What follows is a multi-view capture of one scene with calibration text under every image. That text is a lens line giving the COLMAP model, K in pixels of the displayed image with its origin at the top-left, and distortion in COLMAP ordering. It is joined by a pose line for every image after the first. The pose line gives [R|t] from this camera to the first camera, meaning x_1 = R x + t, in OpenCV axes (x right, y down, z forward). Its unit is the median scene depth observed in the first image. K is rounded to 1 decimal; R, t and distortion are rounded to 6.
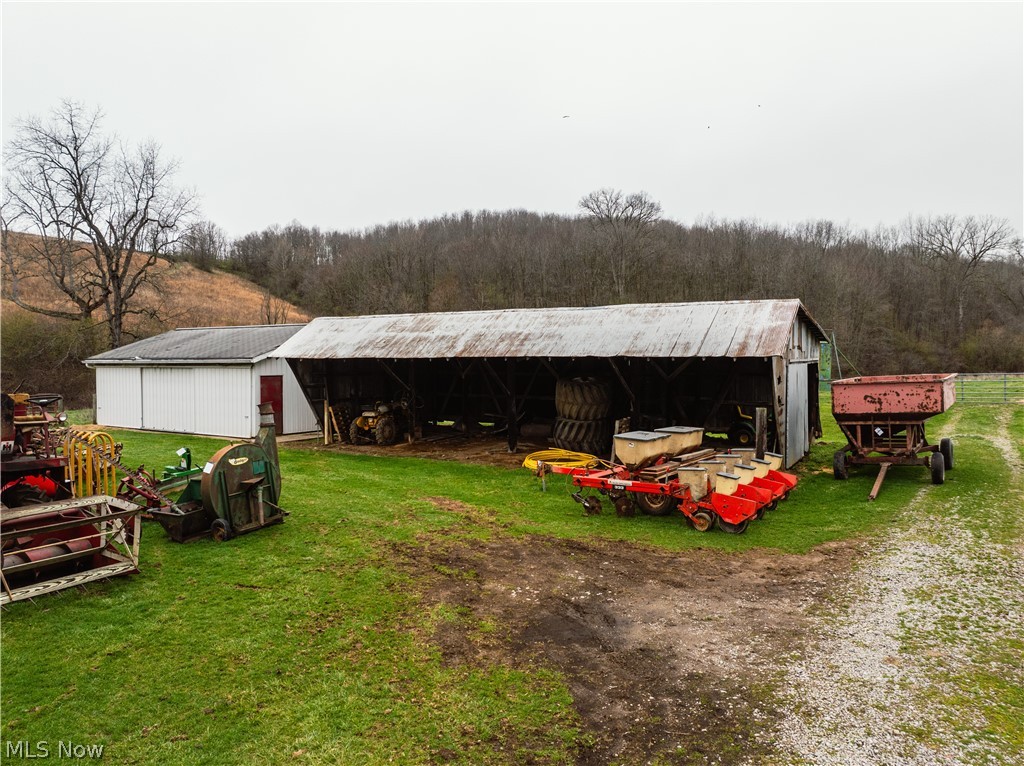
lens RADIAL K [[729.1, 0, 516.2], [0, 729.1, 379.0], [0, 0, 1]] dist [-0.040154, 0.005256]
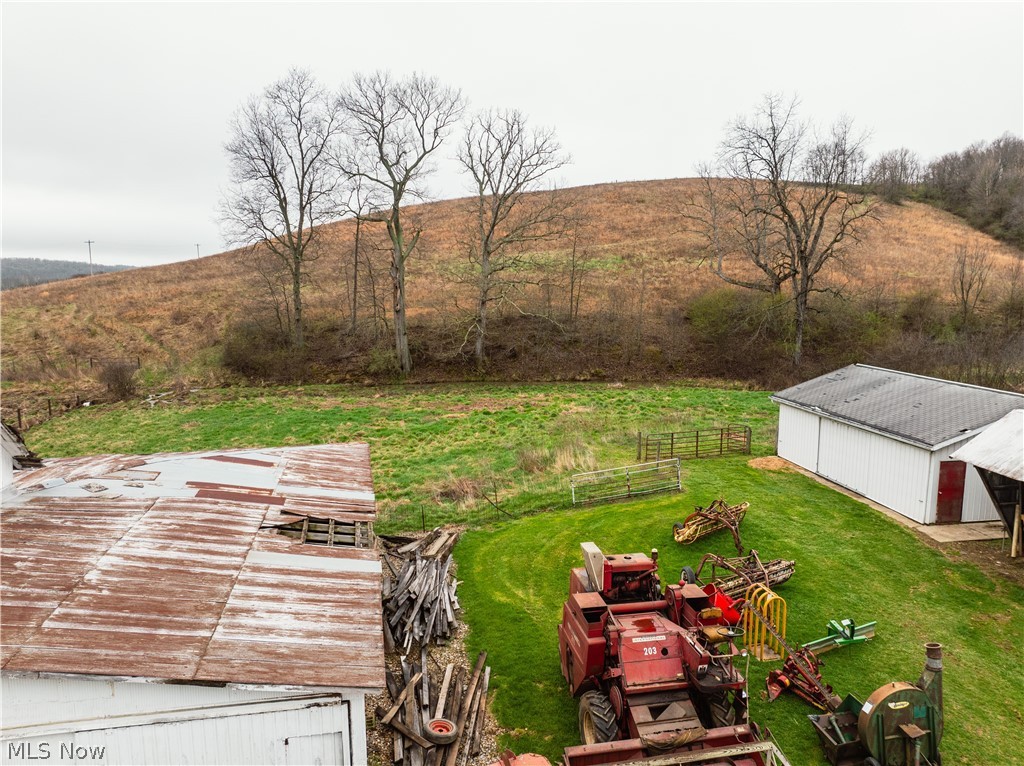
lens RADIAL K [[724.2, 0, 516.6], [0, 724.2, 386.8], [0, 0, 1]] dist [-0.034767, 0.010673]
pose [[0.637266, 0.100408, -0.764075, -0.001295], [-0.018645, 0.993194, 0.114967, -0.081360], [0.770419, -0.059018, 0.634801, -0.002932]]
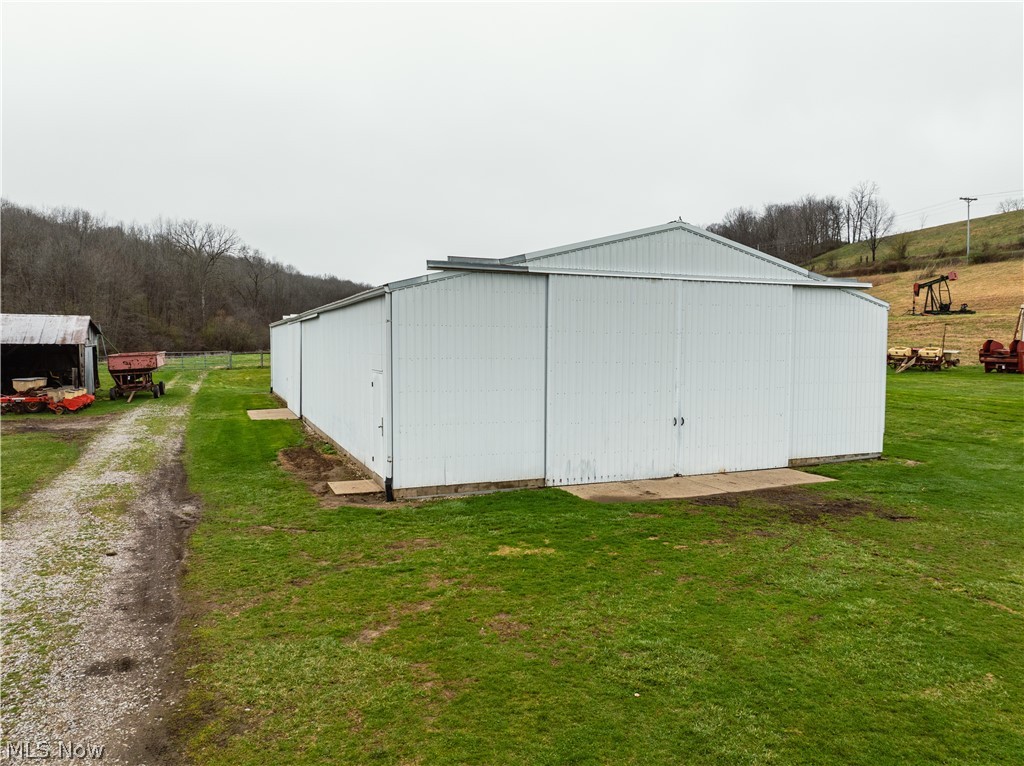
lens RADIAL K [[729.1, 0, 516.2], [0, 729.1, 379.0], [0, 0, 1]] dist [-0.040154, 0.005256]
pose [[0.582652, -0.034958, 0.811969, -0.185460], [0.012861, 0.999346, 0.033796, 0.005106], [-0.812620, -0.009249, 0.582721, -0.384068]]
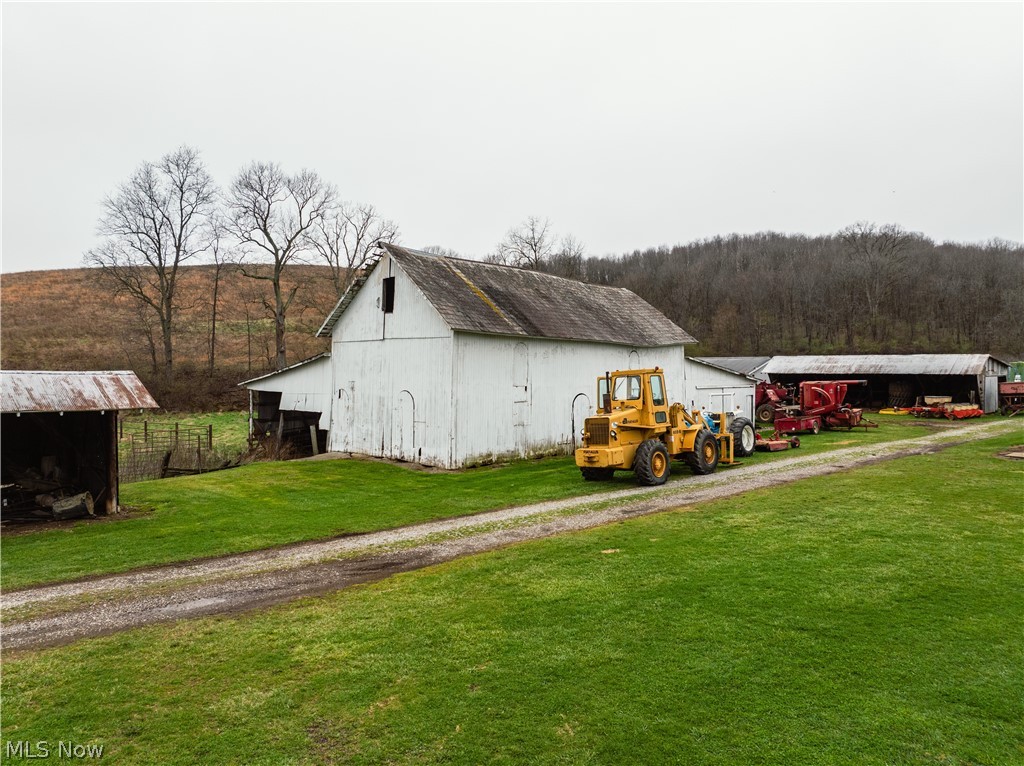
lens RADIAL K [[729.1, 0, 516.2], [0, 729.1, 379.0], [0, 0, 1]] dist [-0.040154, 0.005256]
pose [[0.956068, 0.005843, -0.293087, -0.184826], [-0.009454, 0.999896, -0.010905, 0.012045], [0.292993, 0.013196, 0.956024, -0.736539]]
